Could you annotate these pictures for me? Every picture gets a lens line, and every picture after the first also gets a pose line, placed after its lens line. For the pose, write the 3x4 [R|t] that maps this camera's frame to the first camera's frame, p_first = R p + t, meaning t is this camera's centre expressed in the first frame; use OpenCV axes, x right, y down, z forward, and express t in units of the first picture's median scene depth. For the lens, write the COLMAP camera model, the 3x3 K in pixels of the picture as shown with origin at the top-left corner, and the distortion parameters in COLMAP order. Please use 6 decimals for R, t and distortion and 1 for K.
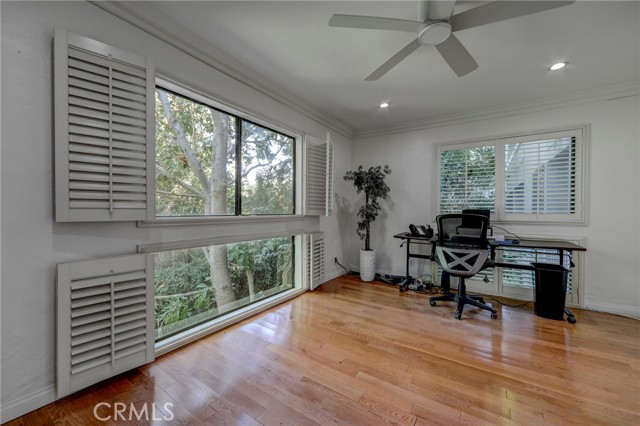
lens RADIAL K [[251.3, 0, 318.0], [0, 251.3, 212.7], [0, 0, 1]] dist [-0.001342, 0.000058]
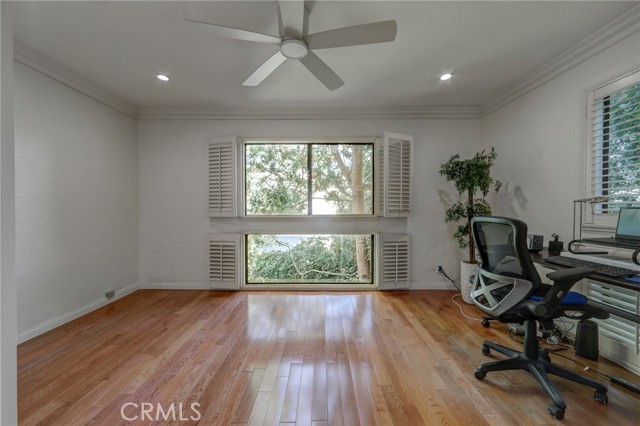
lens RADIAL K [[251.3, 0, 318.0], [0, 251.3, 212.7], [0, 0, 1]] dist [-0.001342, 0.000058]
pose [[0.554812, 0.003977, -0.831966, 0.671915], [-0.004905, 0.999987, 0.001509, -0.003449], [0.831961, 0.003243, 0.554824, 0.224112]]
